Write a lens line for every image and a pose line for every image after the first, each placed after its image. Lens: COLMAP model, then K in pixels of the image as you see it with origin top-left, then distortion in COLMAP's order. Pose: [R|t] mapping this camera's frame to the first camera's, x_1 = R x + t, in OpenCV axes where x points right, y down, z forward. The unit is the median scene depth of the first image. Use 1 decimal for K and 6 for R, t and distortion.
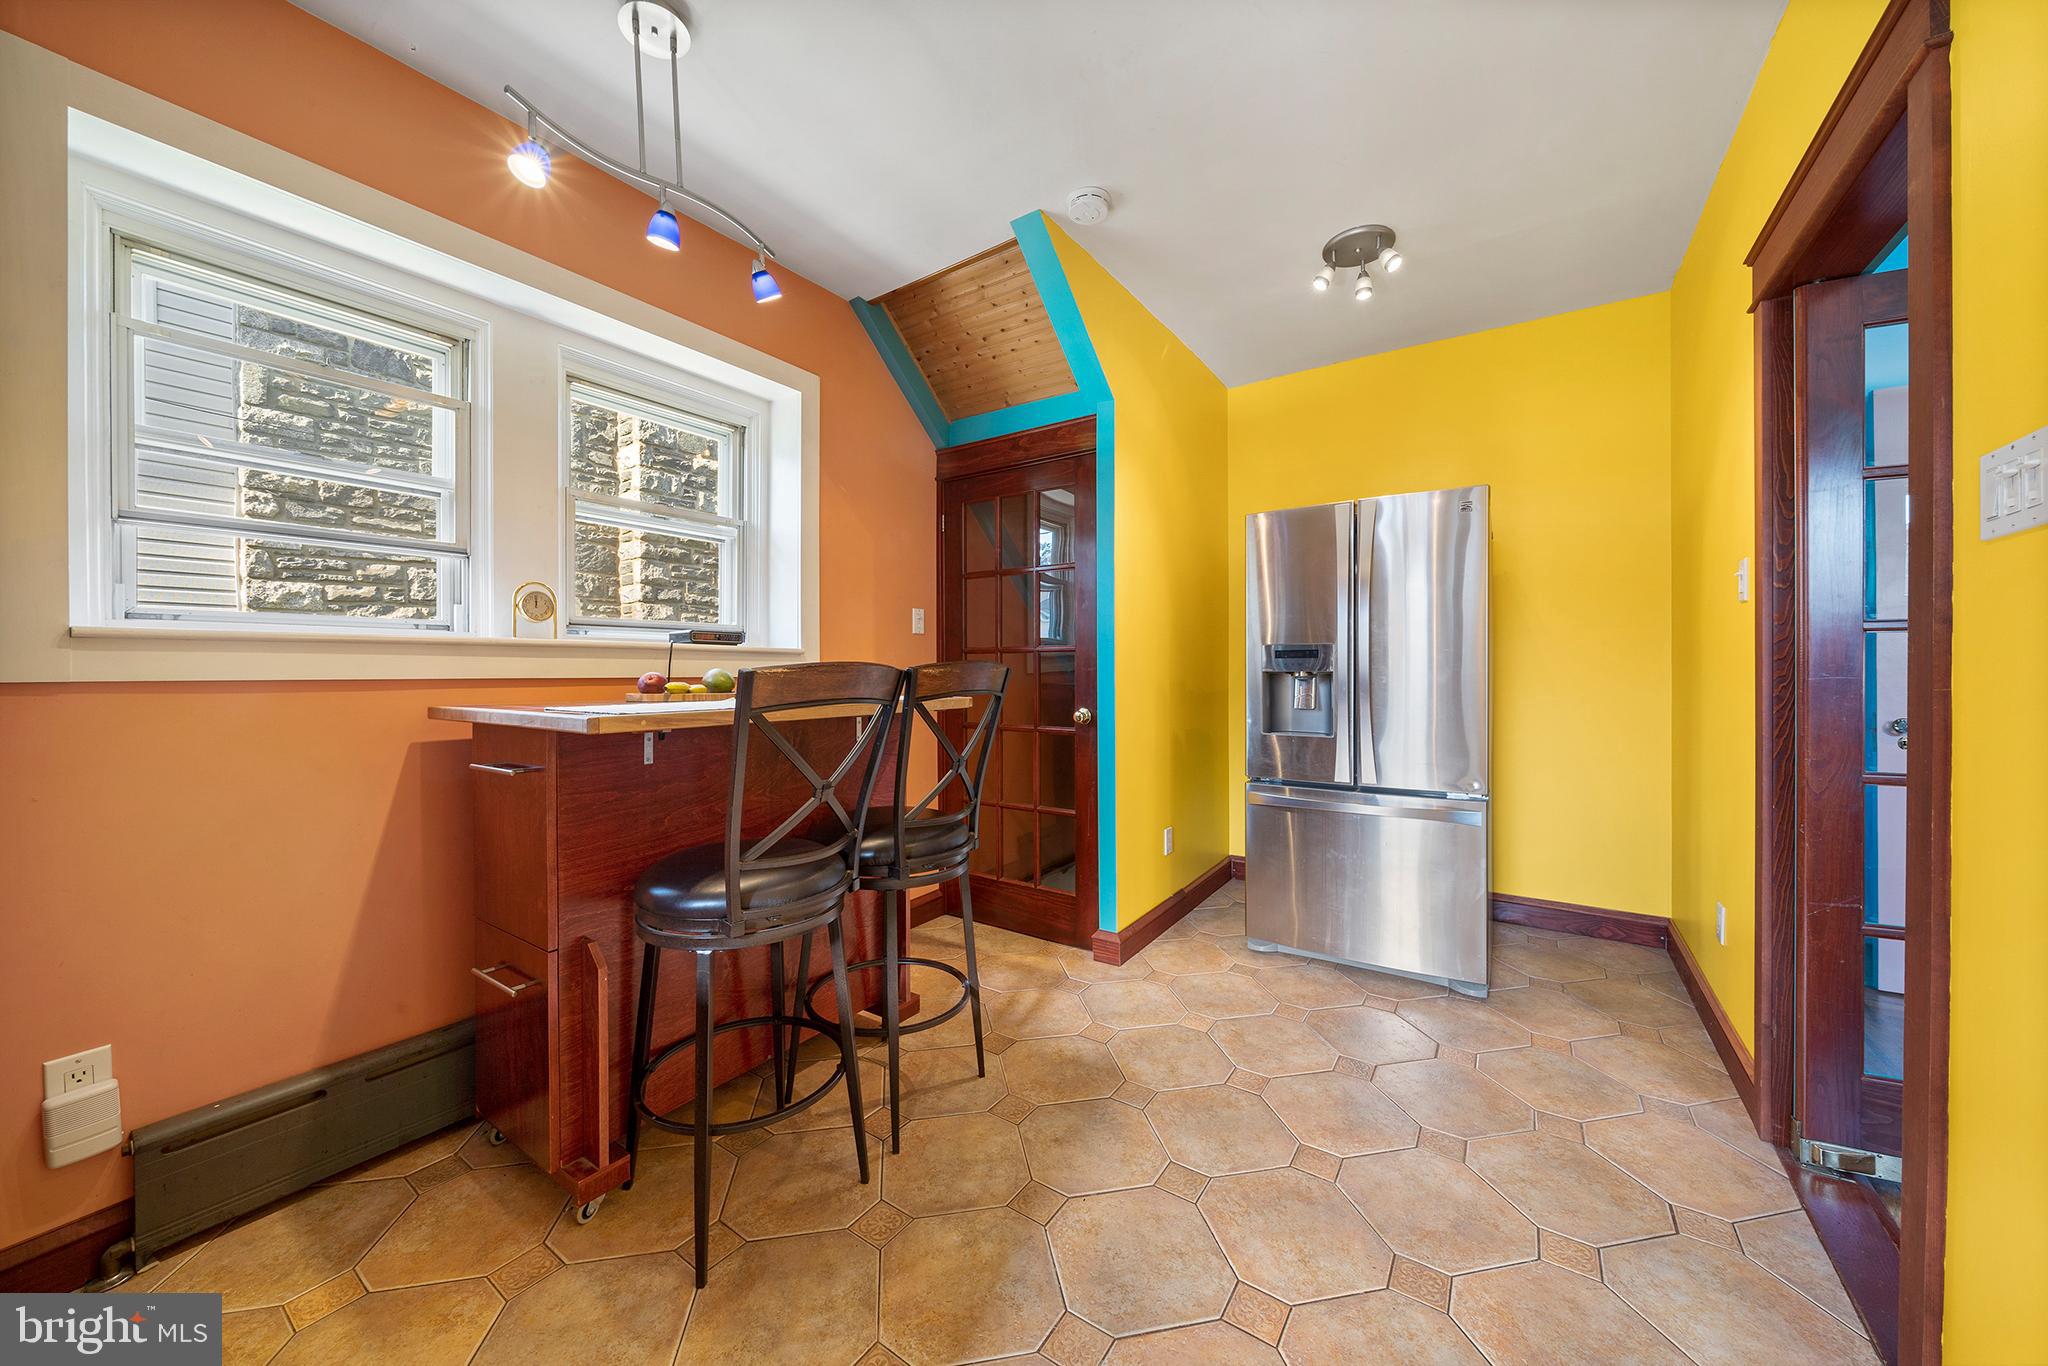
lens RADIAL K [[705.2, 0, 1026.3], [0, 705.2, 673.8], [0, 0, 1]] dist [-0.004752, 0.000365]
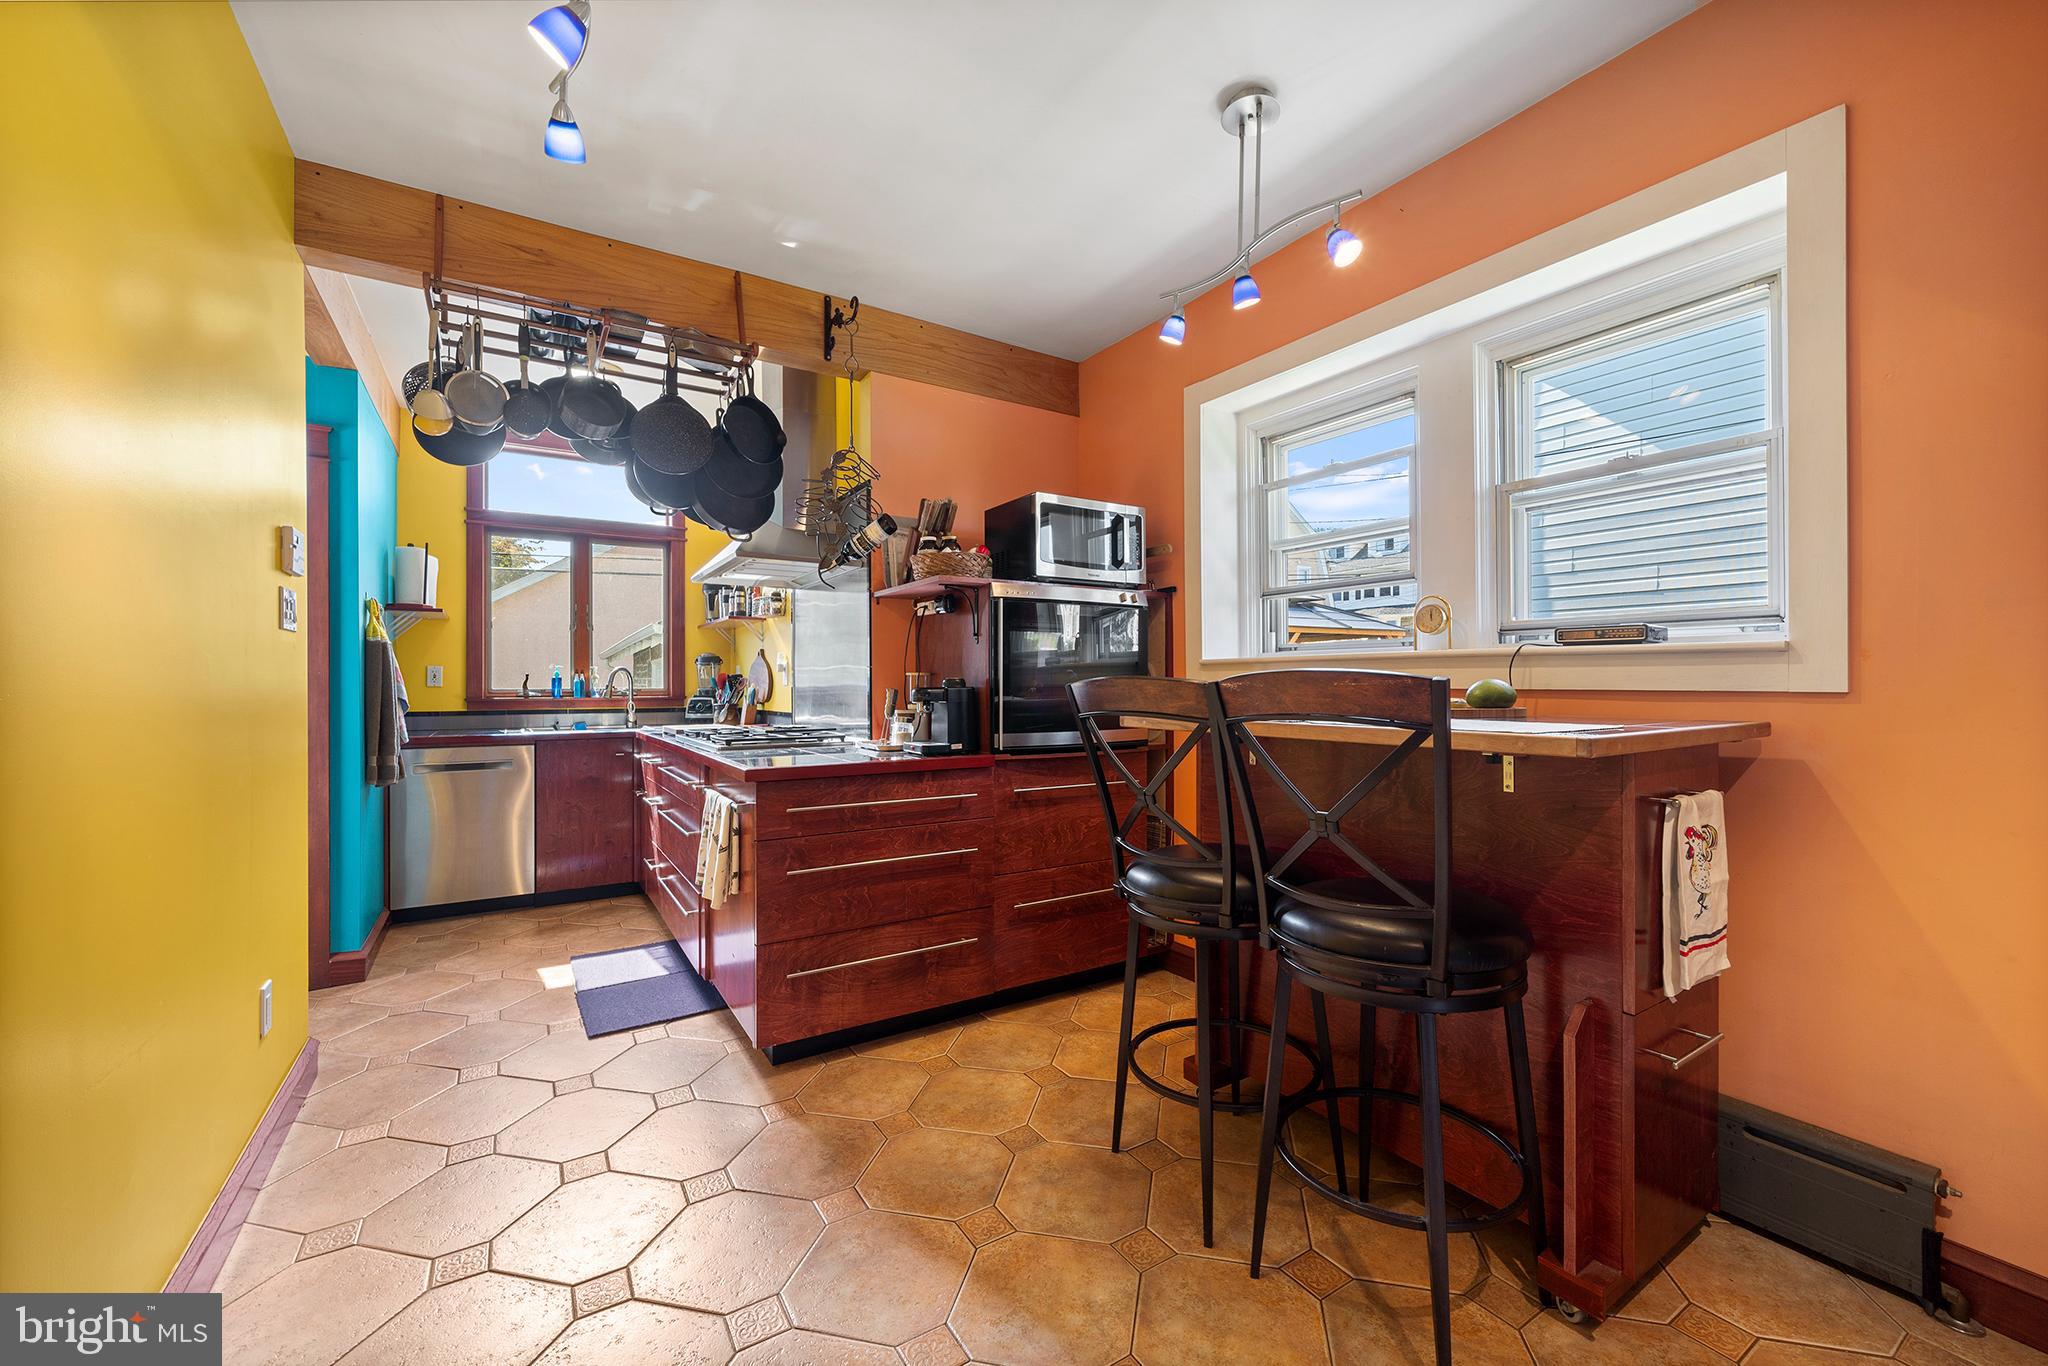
lens RADIAL K [[838.6, 0, 1042.6], [0, 838.6, 678.1], [0, 0, 1]] dist [0.002202, -0.000522]
pose [[-0.392333, 0.000392, -0.919823, 0.649041], [-0.001772, 0.999998, 0.001182, -0.009219], [0.919822, 0.002094, -0.392331, 0.936553]]
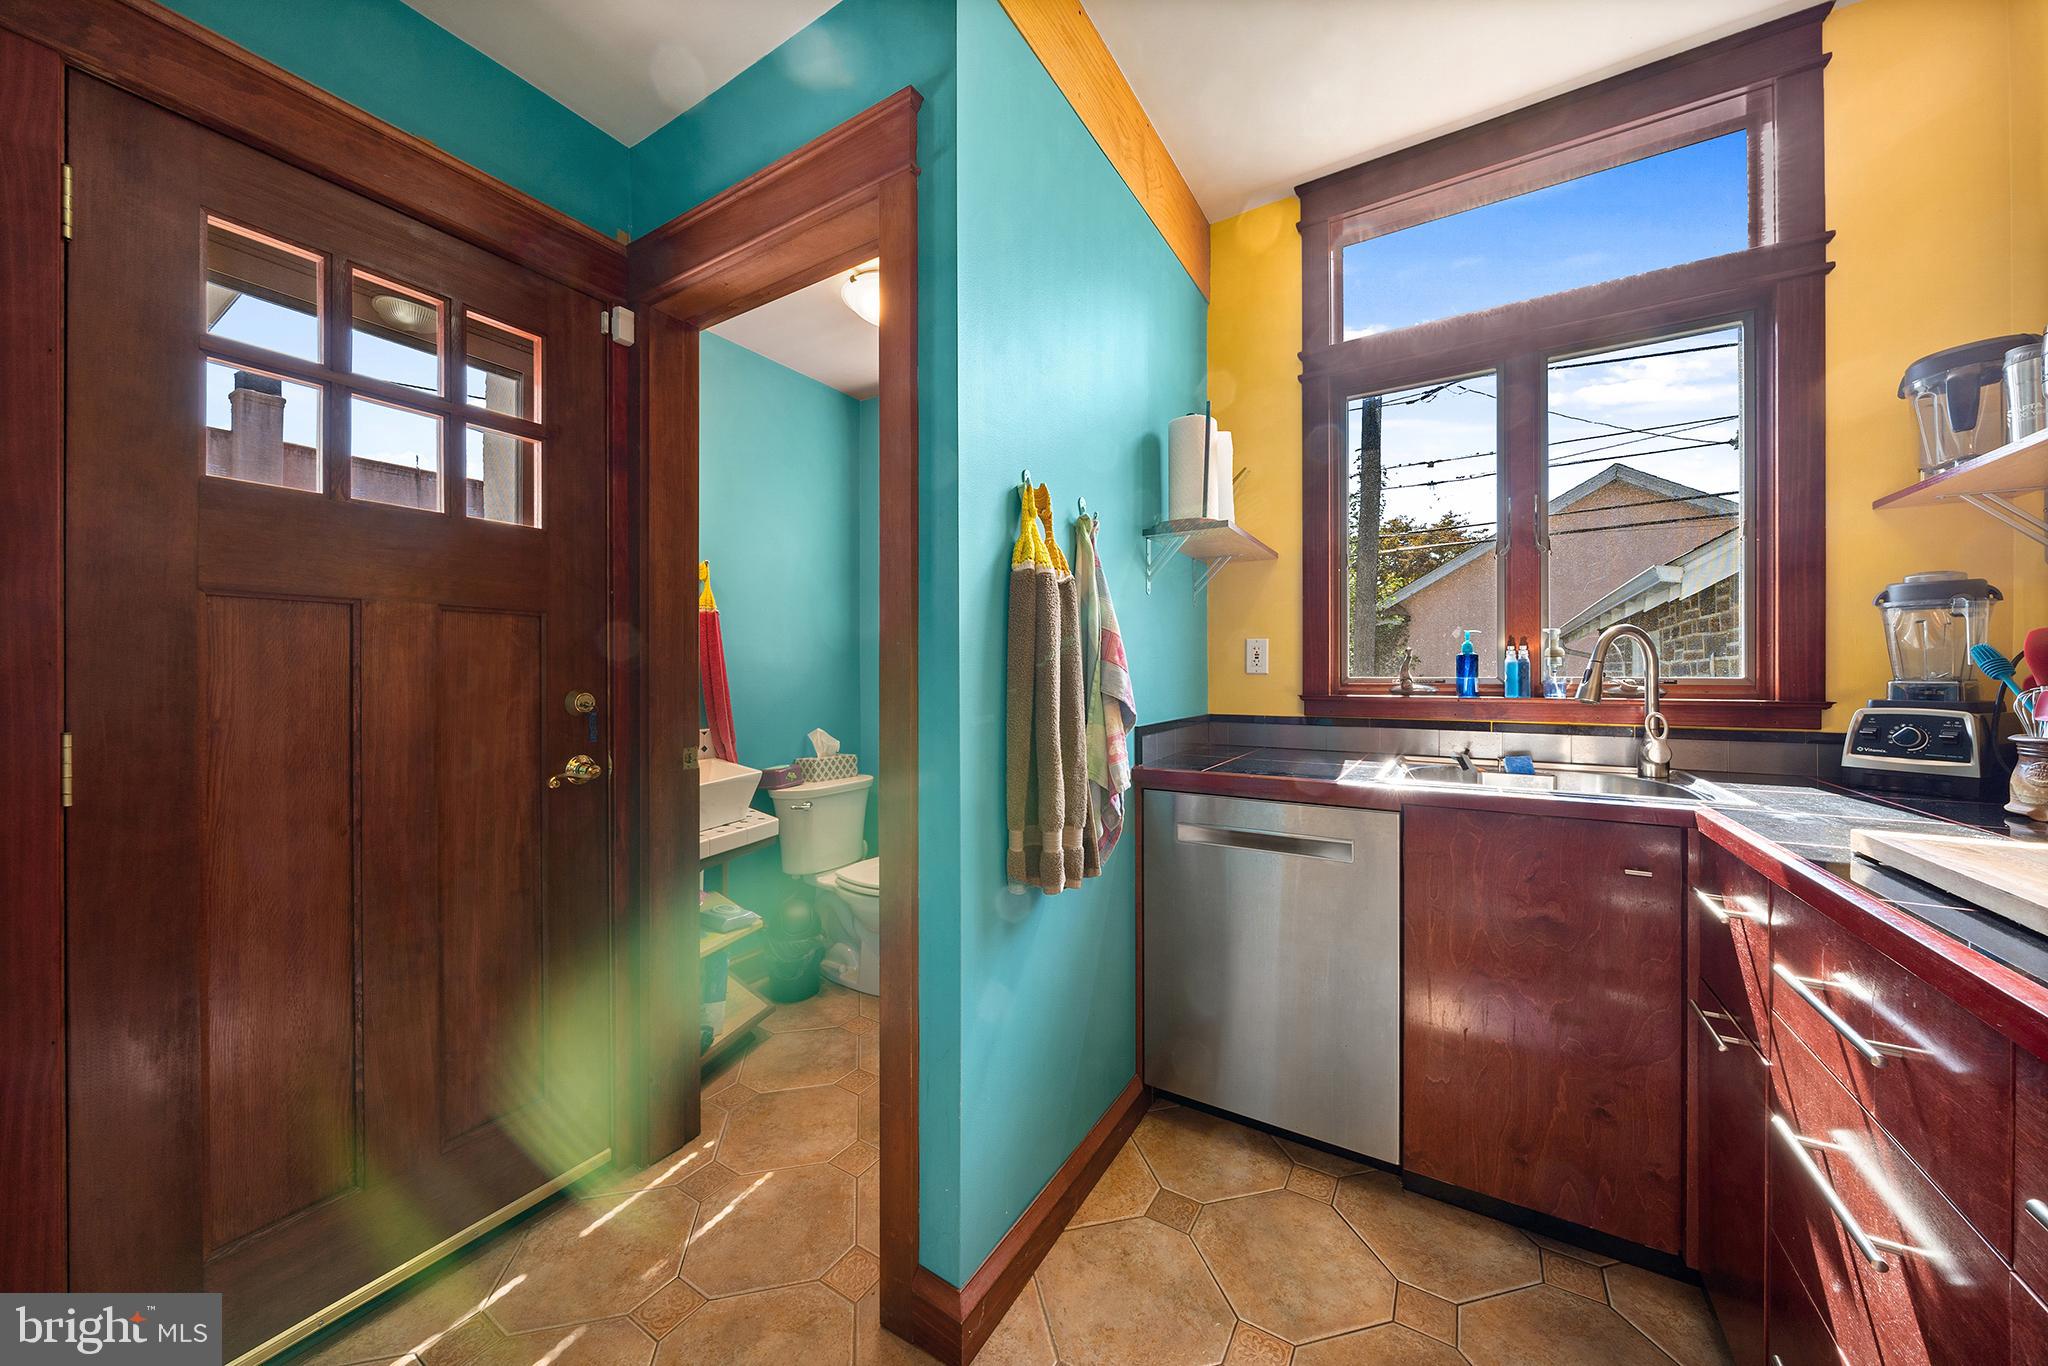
lens RADIAL K [[705.2, 0, 1038.4], [0, 705.2, 672.7], [0, 0, 1]] dist [-0.004752, 0.000365]
pose [[-0.998339, 0.005630, -0.057341, 0.383680], [0.005282, 0.999967, 0.006229, -0.004330], [0.057374, 0.005916, -0.998335, 0.600778]]
